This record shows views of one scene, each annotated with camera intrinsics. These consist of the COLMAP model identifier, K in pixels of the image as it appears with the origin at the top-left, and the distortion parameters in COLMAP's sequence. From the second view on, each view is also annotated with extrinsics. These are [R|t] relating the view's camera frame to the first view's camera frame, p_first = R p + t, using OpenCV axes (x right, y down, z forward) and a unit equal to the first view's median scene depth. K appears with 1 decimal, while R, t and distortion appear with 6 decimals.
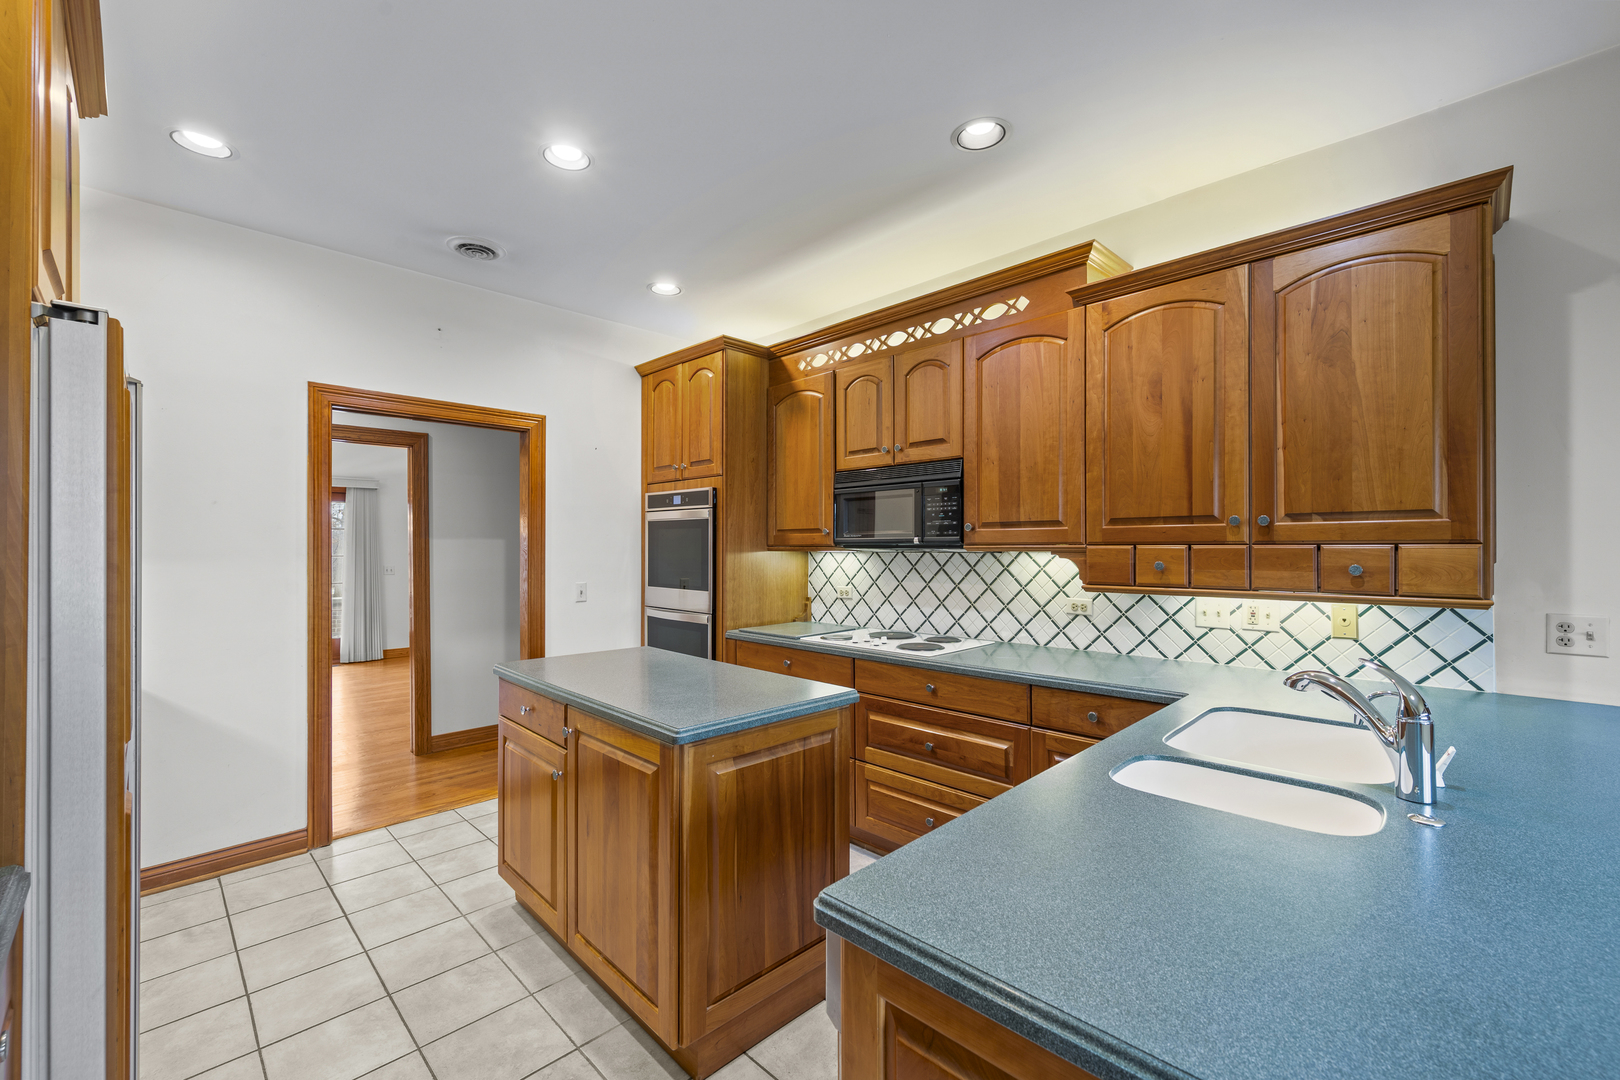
lens RADIAL K [[664.1, 0, 812.4], [0, 664.1, 545.9], [0, 0, 1]] dist [0.000507, 0.000000]
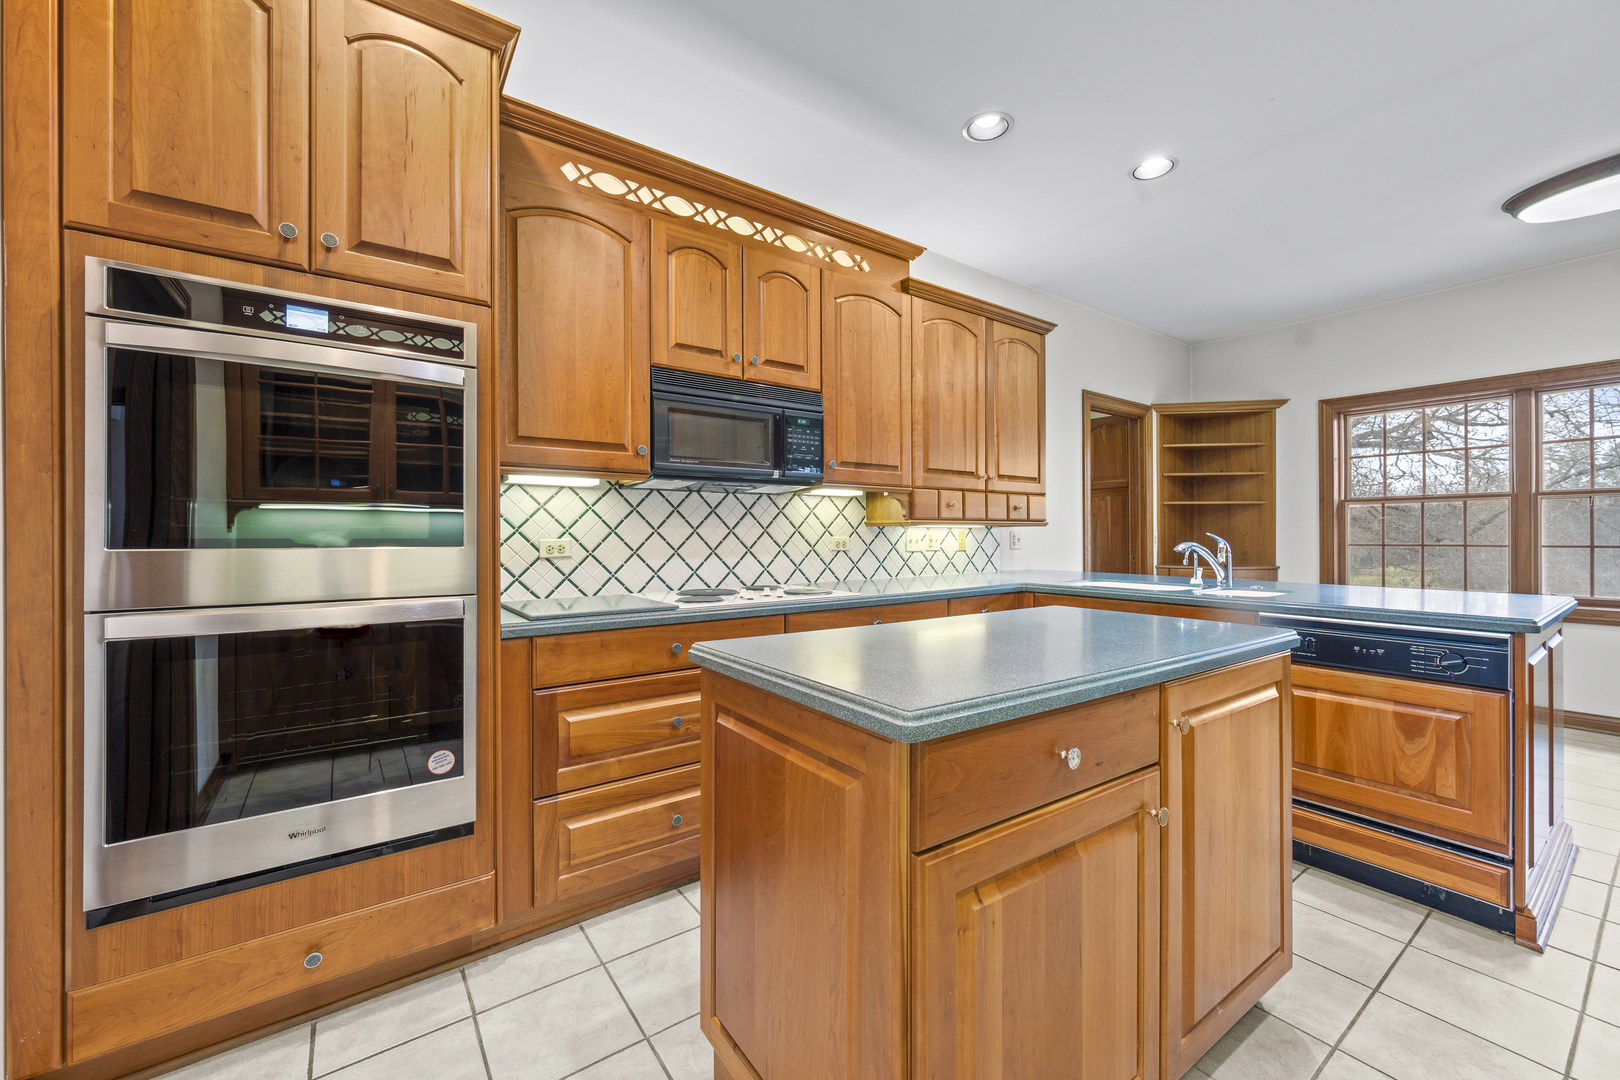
lens RADIAL K [[638.7, 0, 809.7], [0, 638.7, 536.1], [0, 0, 1]] dist [0.001056, 0.000162]
pose [[0.164390, -0.001764, 0.986394, -0.605344], [0.000655, 0.999998, 0.001679, 0.065748], [-0.986395, 0.000370, 0.164391, 0.750111]]
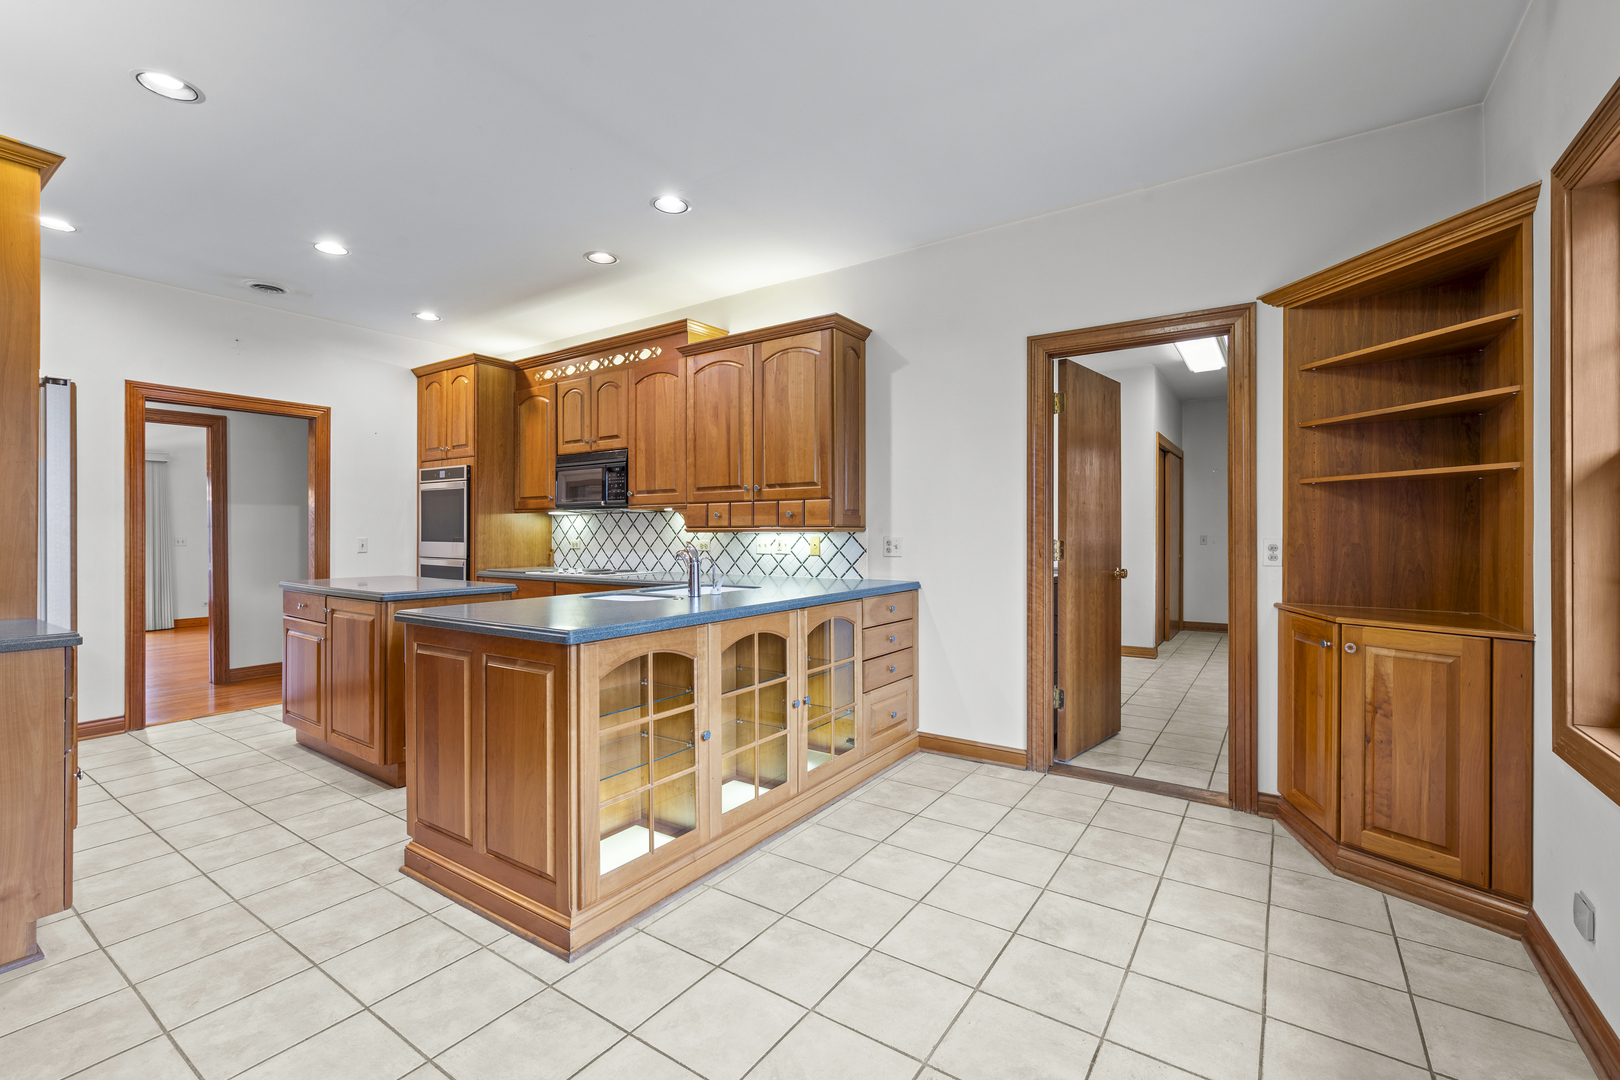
lens RADIAL K [[690.9, 0, 810.0], [0, 690.9, 532.1], [0, 0, 1]] dist [0.000472, 0.000037]
pose [[0.983419, 0.000036, 0.181348, 0.303789], [-0.000292, 0.999999, 0.001381, 0.049723], [-0.181348, -0.001411, 0.983418, -0.548367]]
